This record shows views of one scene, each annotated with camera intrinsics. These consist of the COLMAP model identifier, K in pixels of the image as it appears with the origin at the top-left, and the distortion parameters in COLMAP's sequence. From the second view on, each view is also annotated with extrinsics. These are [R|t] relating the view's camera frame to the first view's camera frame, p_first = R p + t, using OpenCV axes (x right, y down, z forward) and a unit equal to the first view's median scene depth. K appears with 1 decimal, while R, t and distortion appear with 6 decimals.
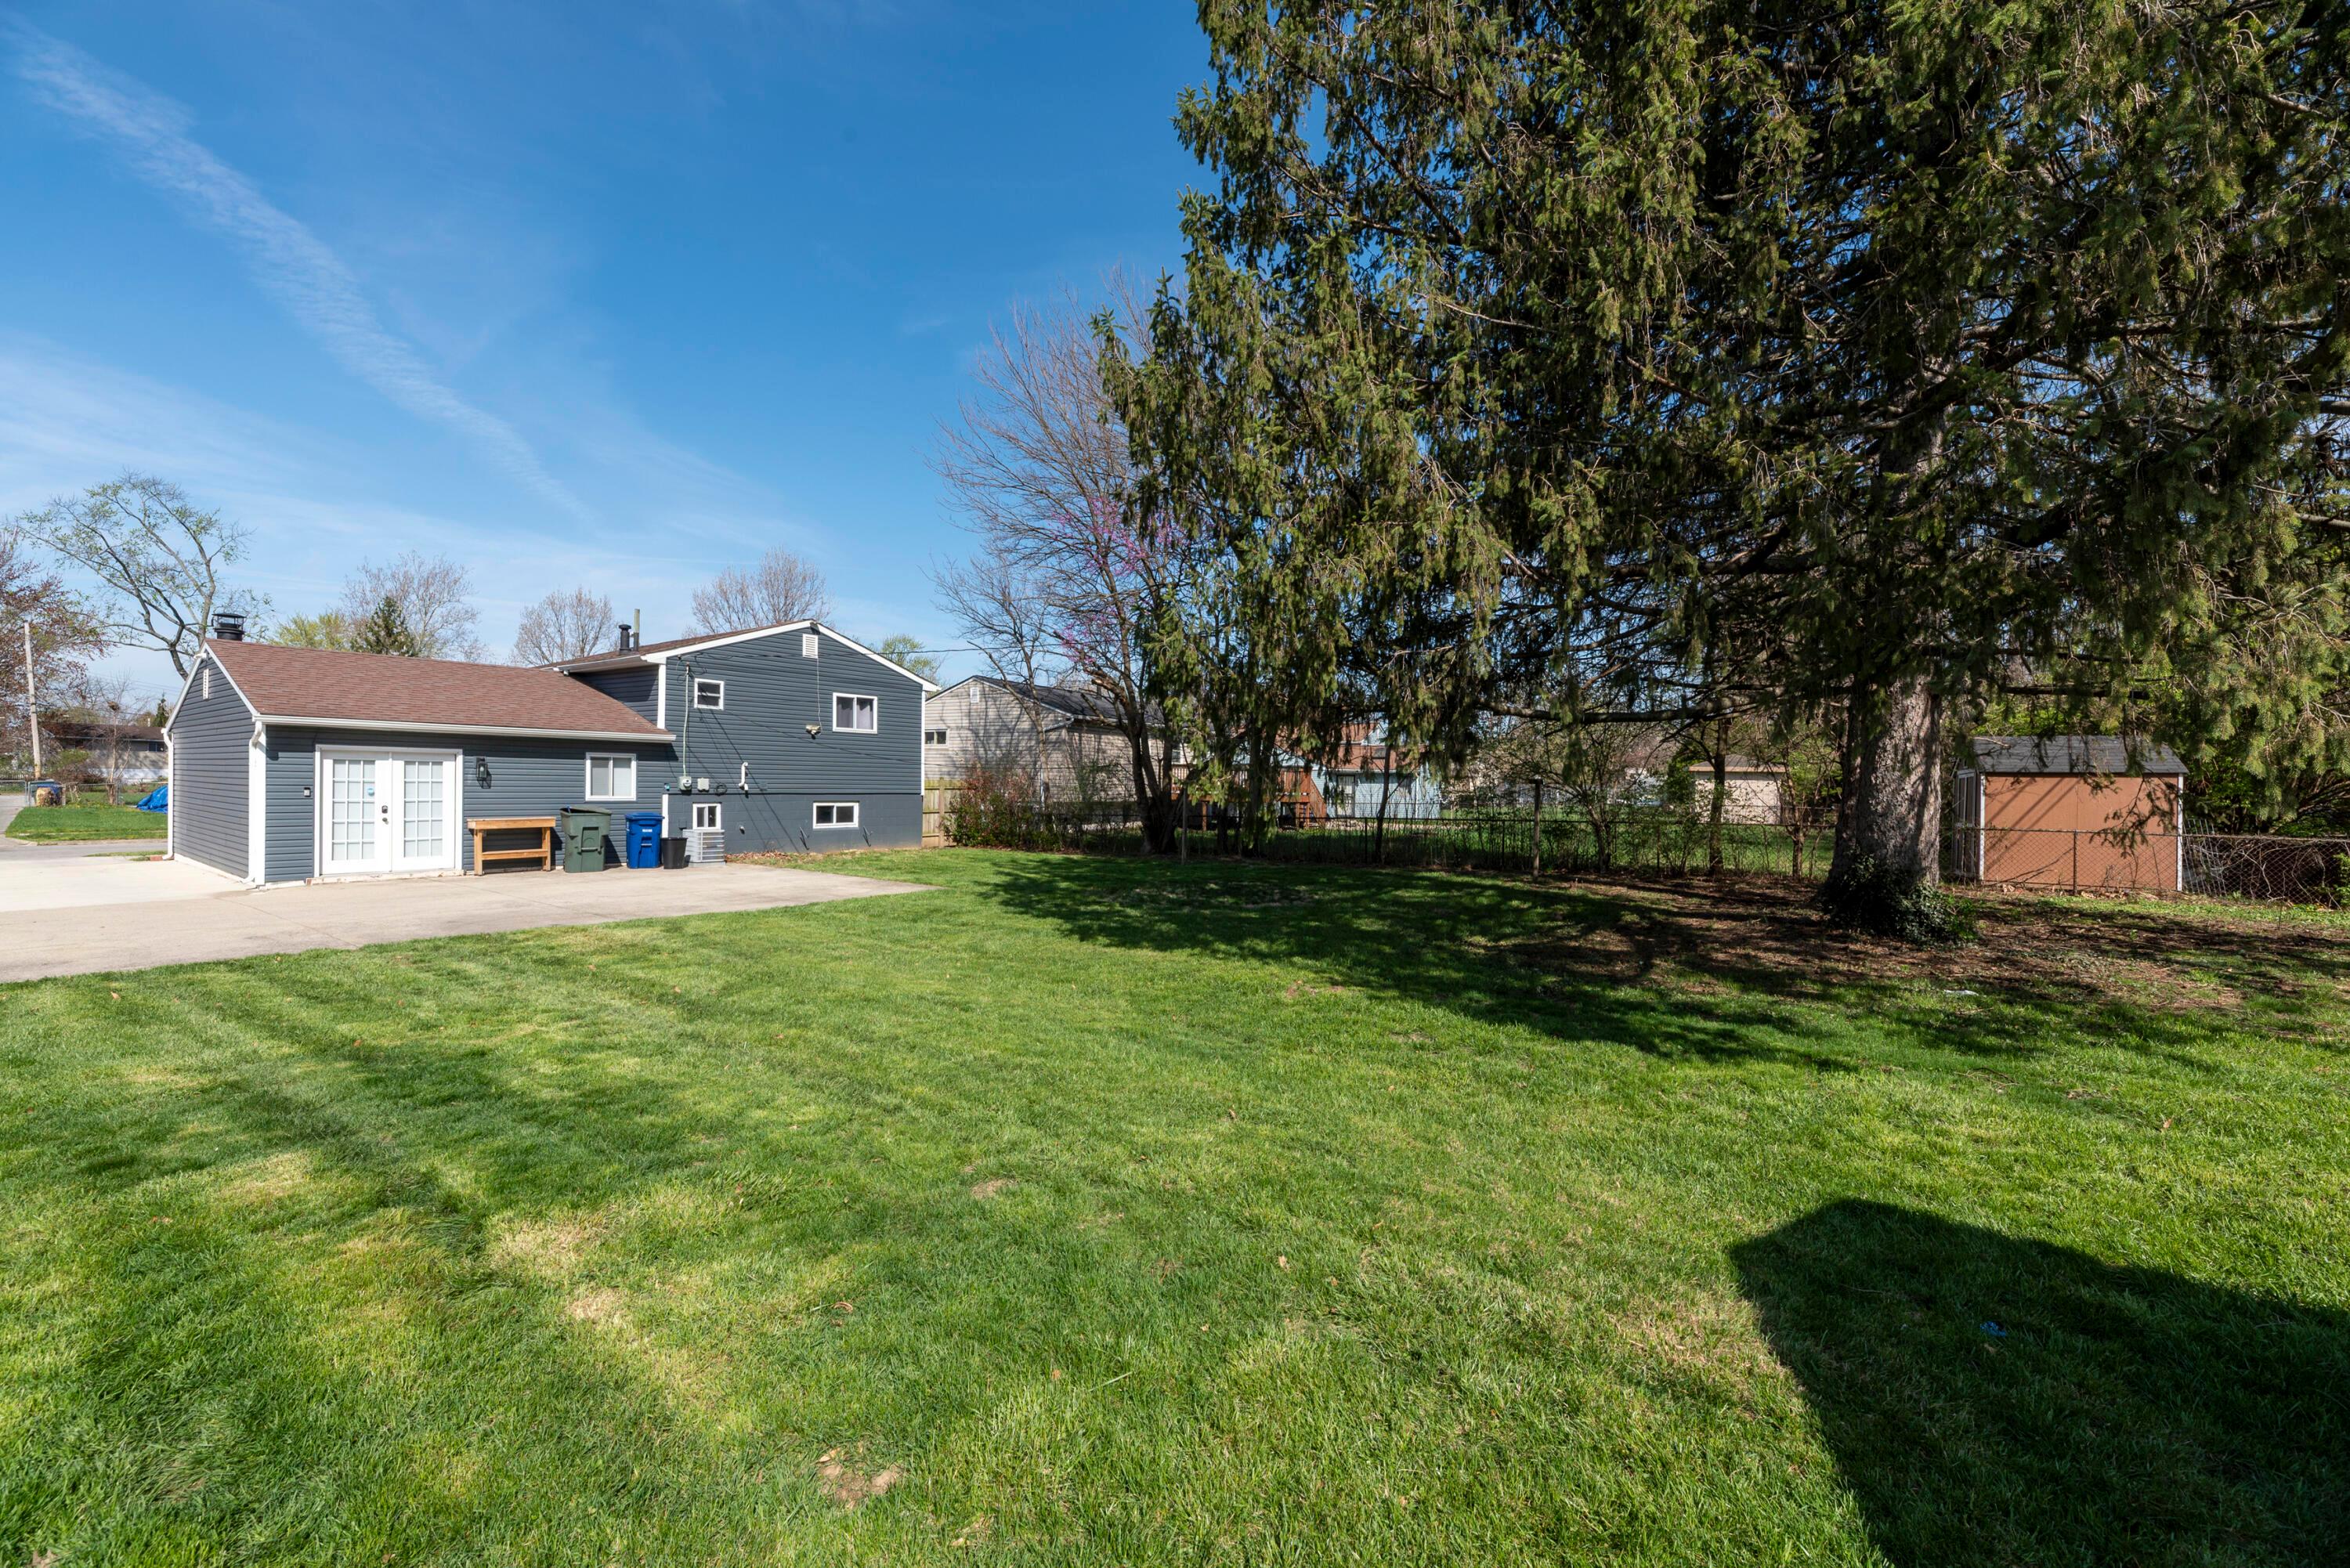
lens RADIAL K [[1040.5, 0, 1175.0], [0, 1040.5, 784.0], [0, 0, 1]] dist [0.061740, -0.019028]
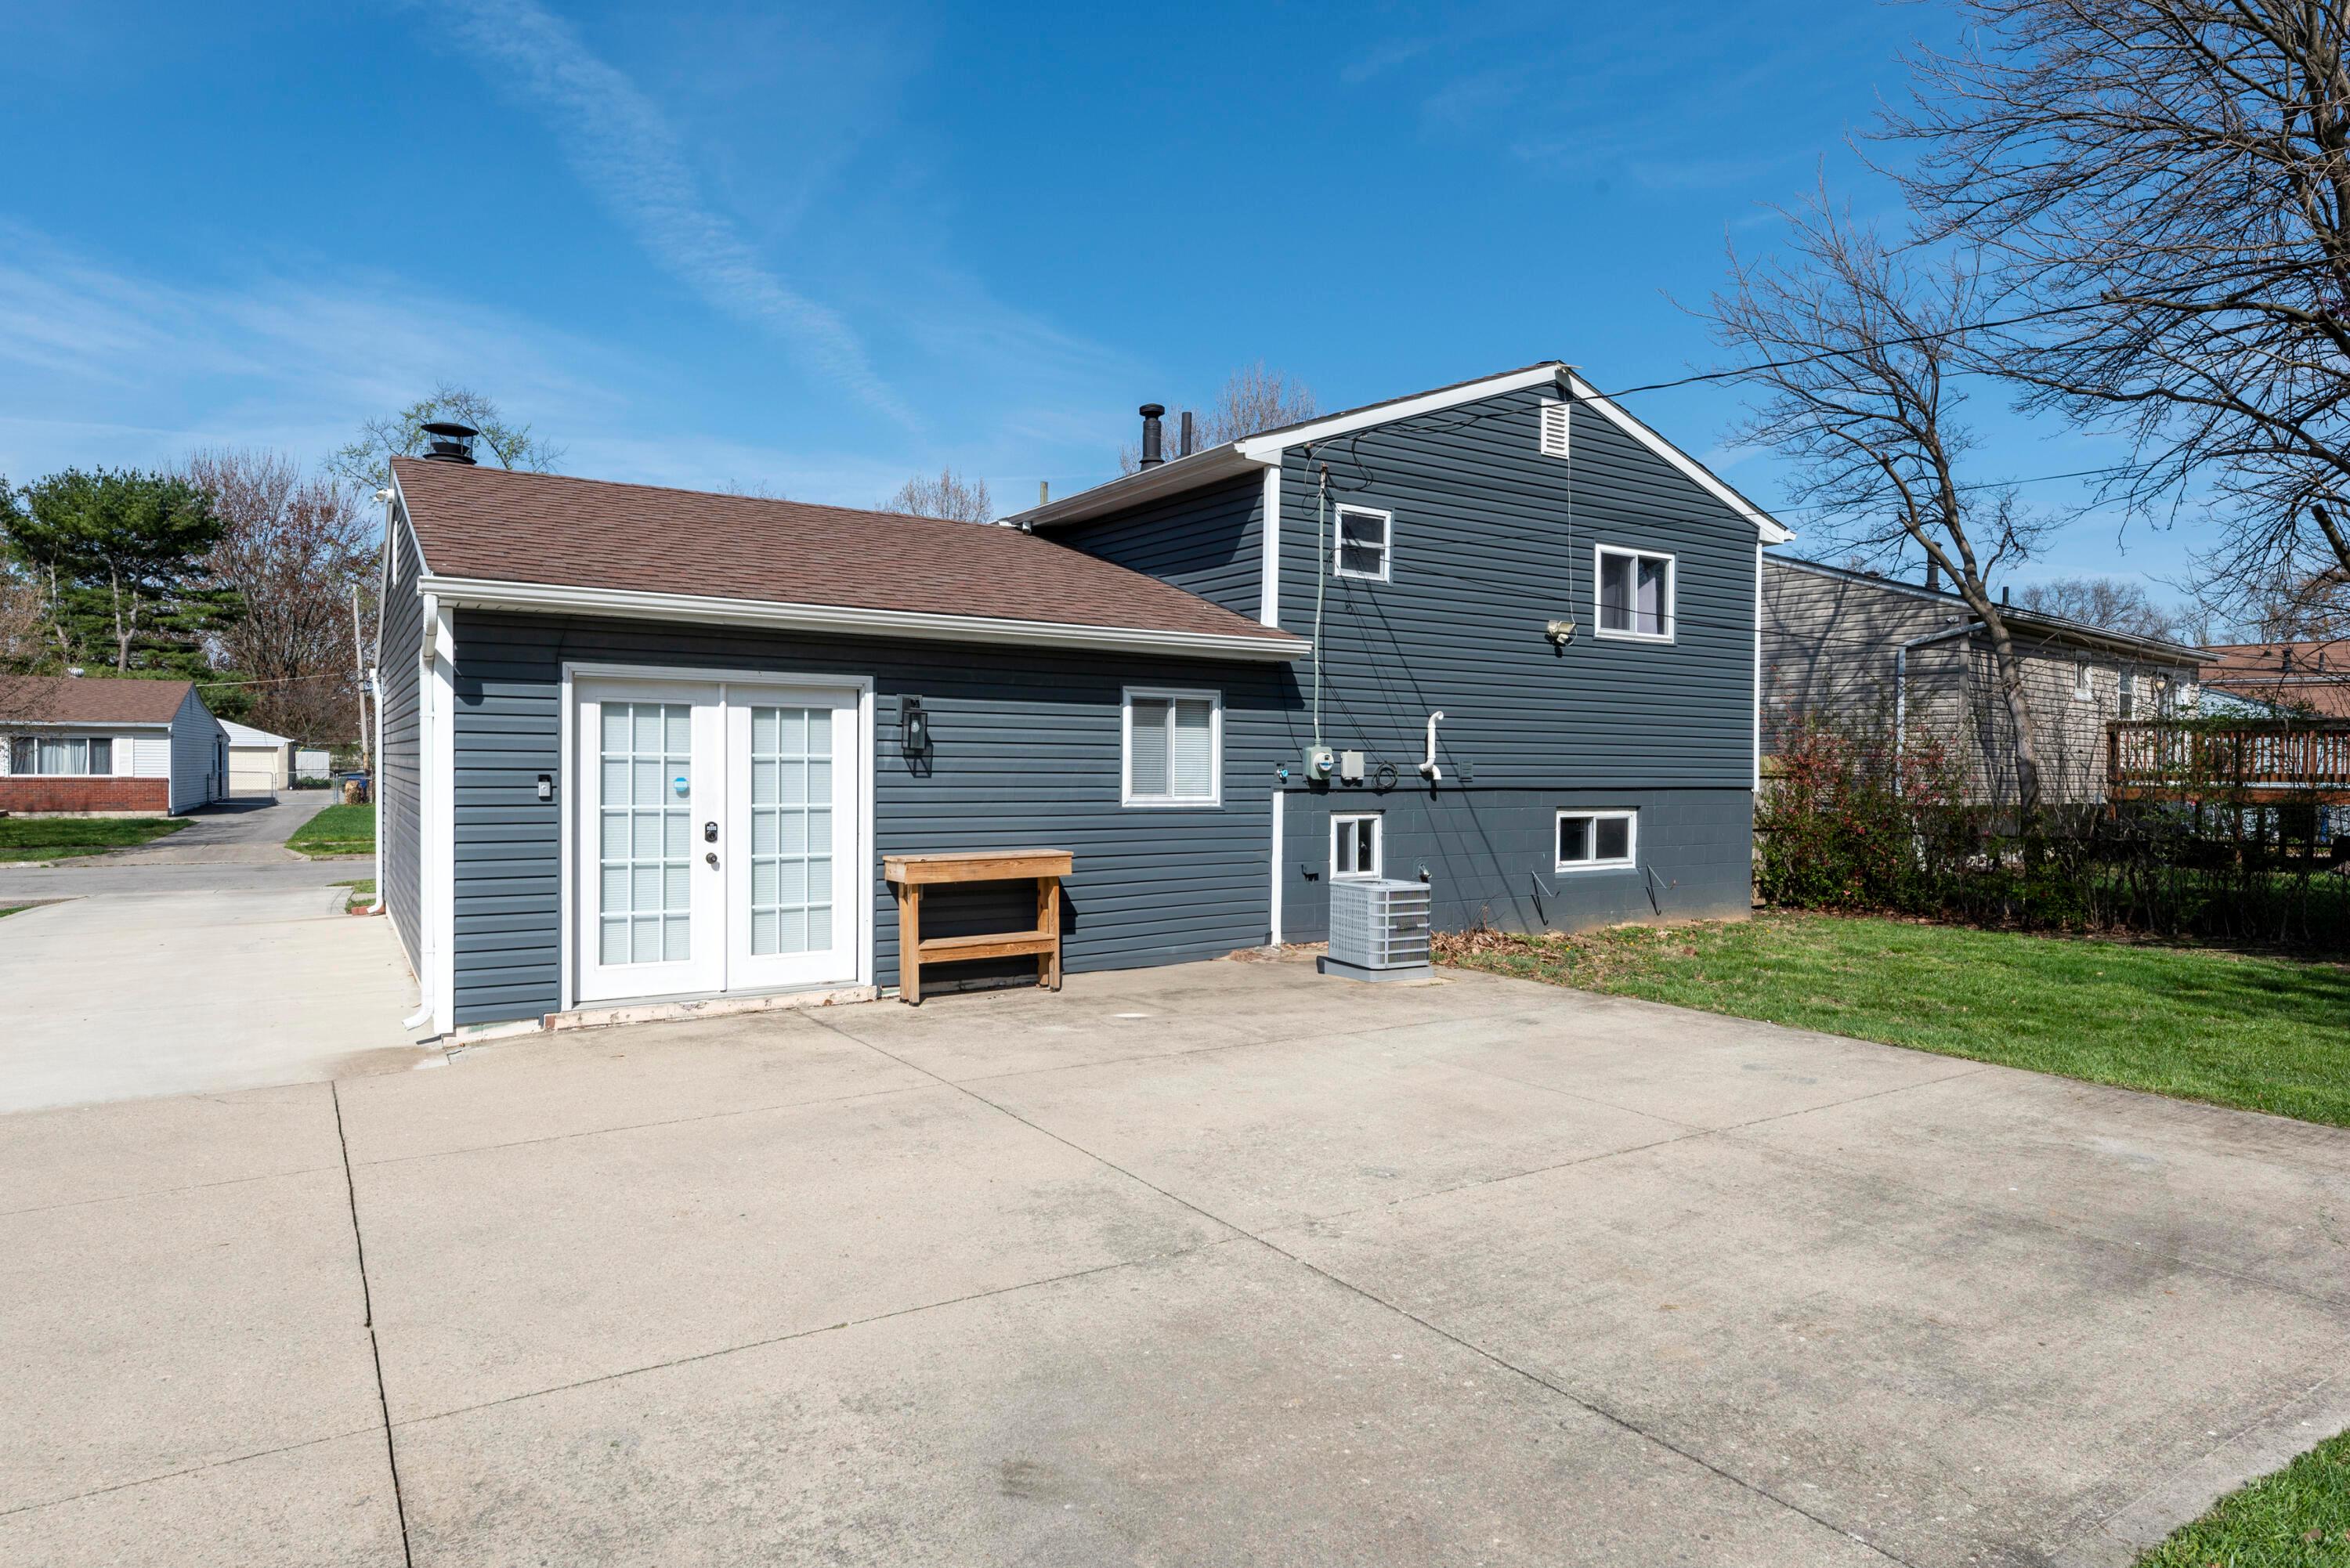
lens RADIAL K [[1400.0, 0, 1175.0], [0, 1400.0, 784.0], [0, 0, 1]] dist [0.004037, -0.000478]
pose [[0.951858, -0.002141, -0.306532, -0.349258], [0.004719, 0.999959, 0.007671, 0.002622], [0.306503, -0.008748, 0.951829, 0.469107]]
